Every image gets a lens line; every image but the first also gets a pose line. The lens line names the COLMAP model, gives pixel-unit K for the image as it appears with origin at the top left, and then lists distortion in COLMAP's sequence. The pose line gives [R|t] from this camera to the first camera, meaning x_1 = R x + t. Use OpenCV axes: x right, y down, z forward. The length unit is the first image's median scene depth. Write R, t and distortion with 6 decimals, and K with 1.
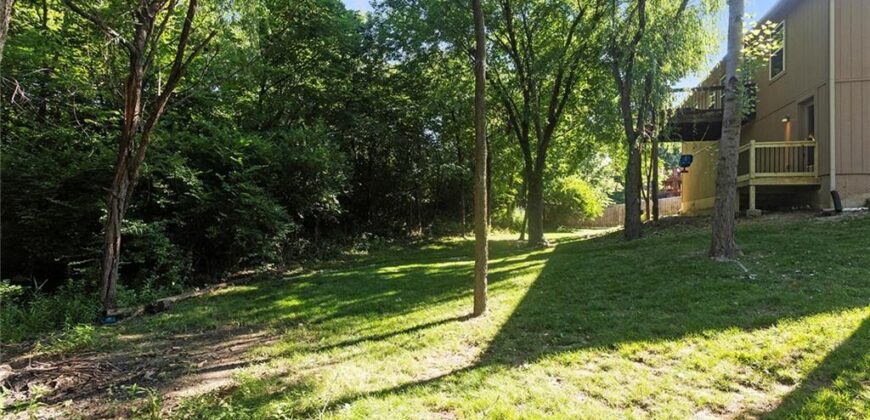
lens RADIAL K [[420.7, 0, 430.6], [0, 420.7, 210.4], [0, 0, 1]] dist [0.003962, 0.000870]
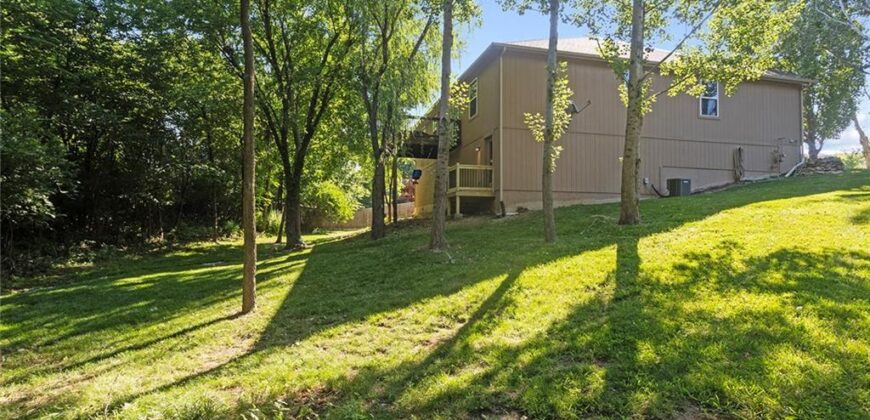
lens RADIAL K [[420.7, 0, 430.6], [0, 420.7, 210.4], [0, 0, 1]] dist [0.003962, 0.000870]
pose [[0.841014, 0.005656, 0.540984, -0.043751], [-0.002433, 0.999975, -0.006673, -0.003859], [-0.541008, 0.004296, 0.841006, -0.092816]]
